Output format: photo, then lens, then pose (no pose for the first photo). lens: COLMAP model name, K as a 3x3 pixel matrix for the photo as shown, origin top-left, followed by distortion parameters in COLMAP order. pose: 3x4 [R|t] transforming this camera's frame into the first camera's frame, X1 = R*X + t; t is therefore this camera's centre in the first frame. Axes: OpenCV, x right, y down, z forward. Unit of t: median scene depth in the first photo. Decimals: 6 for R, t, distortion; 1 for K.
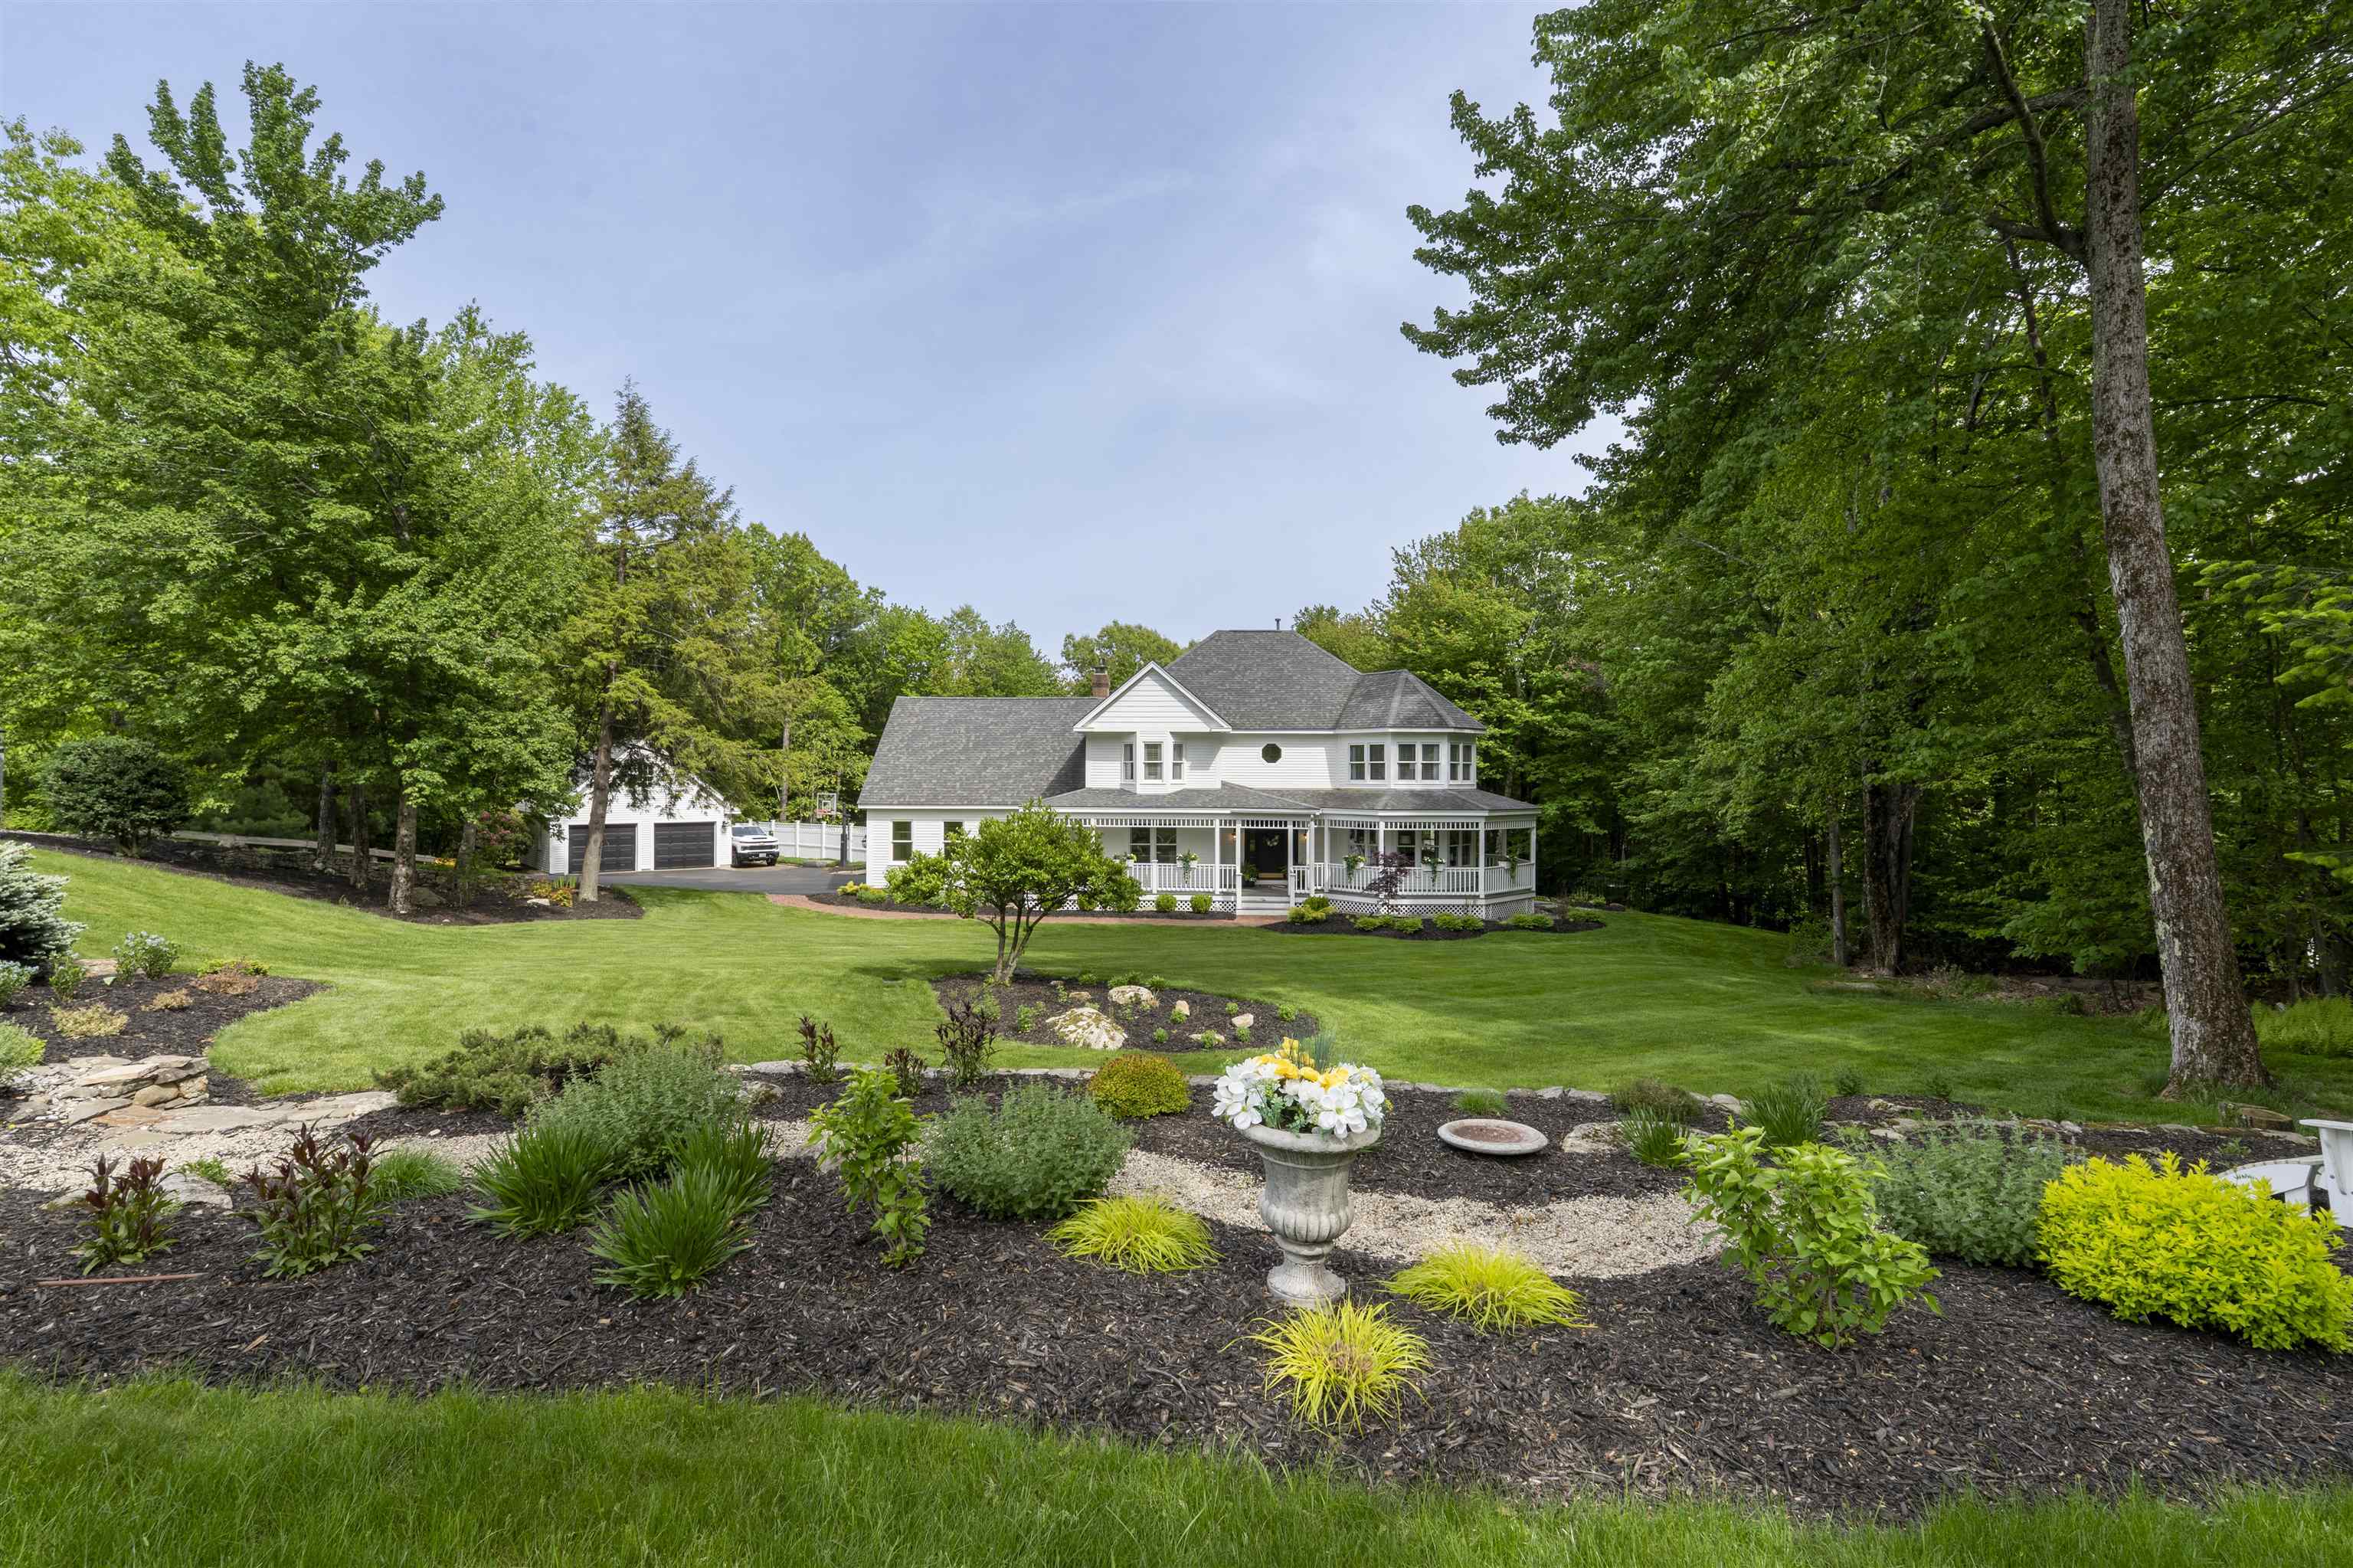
lens RADIAL K [[1048.2, 0, 1171.2], [0, 1048.2, 784.0], [0, 0, 1]] dist [-0.003869, -0.000571]
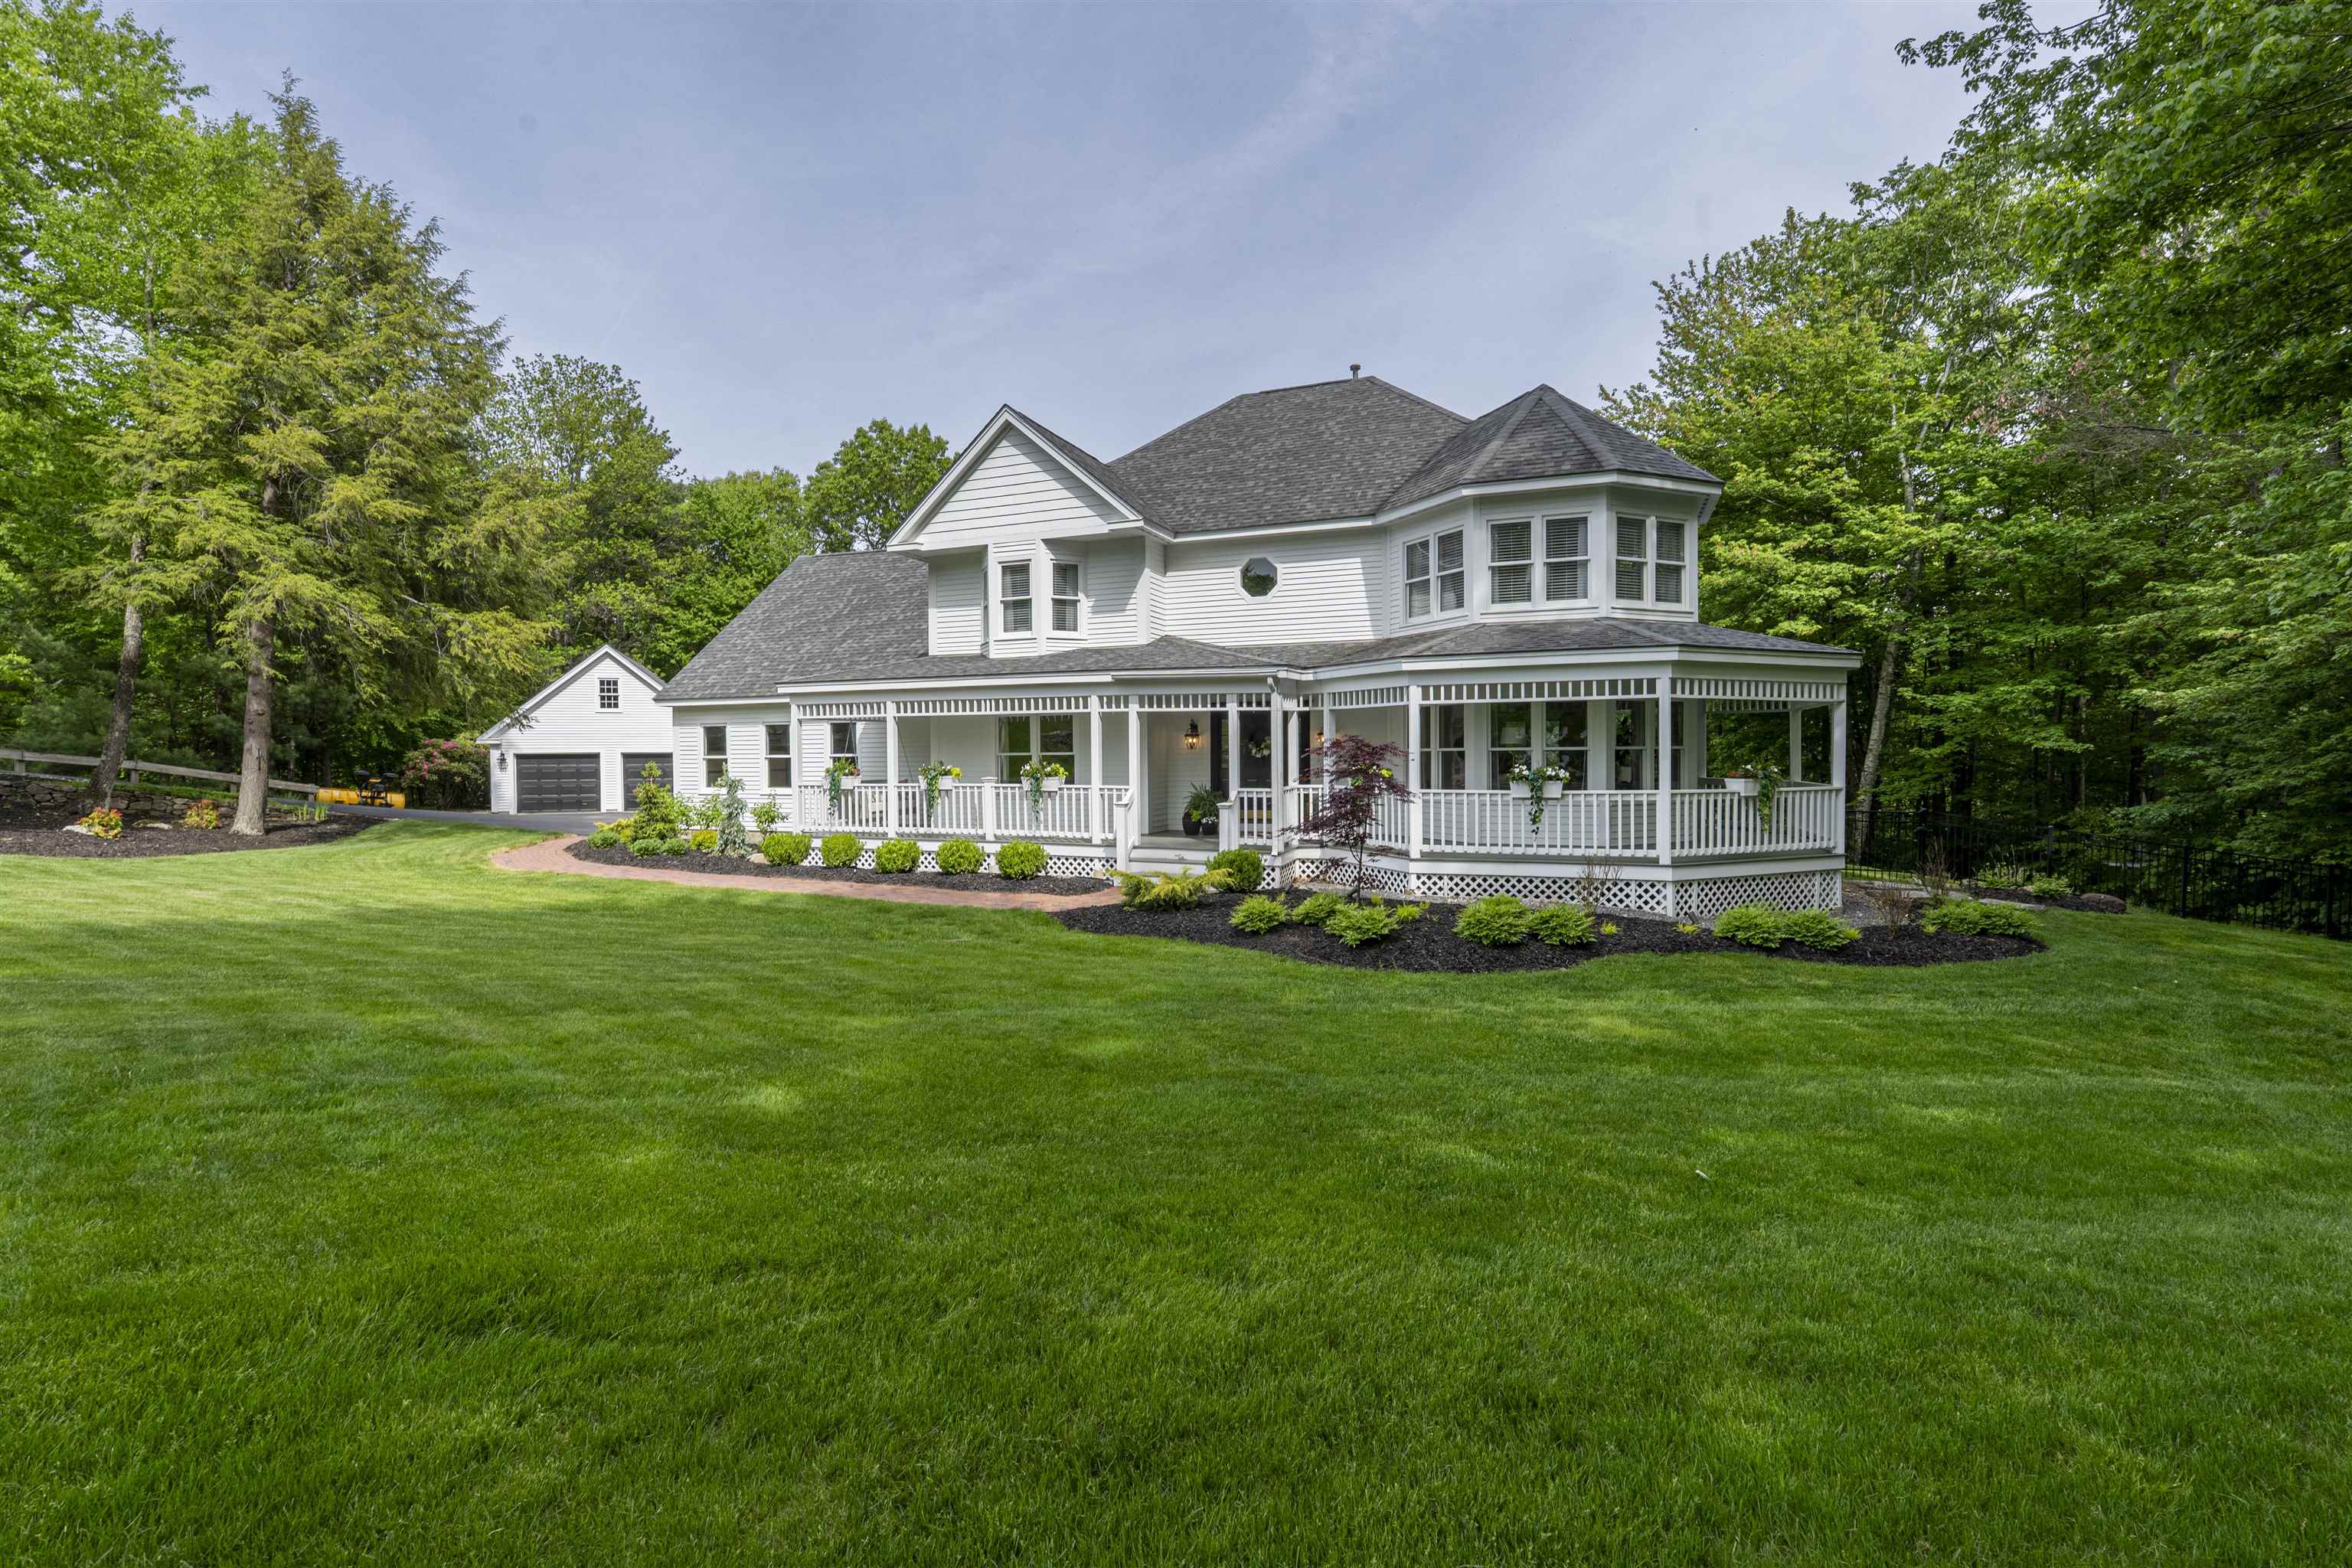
lens RADIAL K [[1047.7, 0, 1169.9], [0, 1047.7, 781.0], [0, 0, 1]] dist [-0.003869, -0.000571]
pose [[0.935234, -0.001368, -0.354028, 0.244076], [0.008154, 0.999810, 0.017678, 0.063180], [0.353937, -0.019420, 0.935068, 0.517037]]
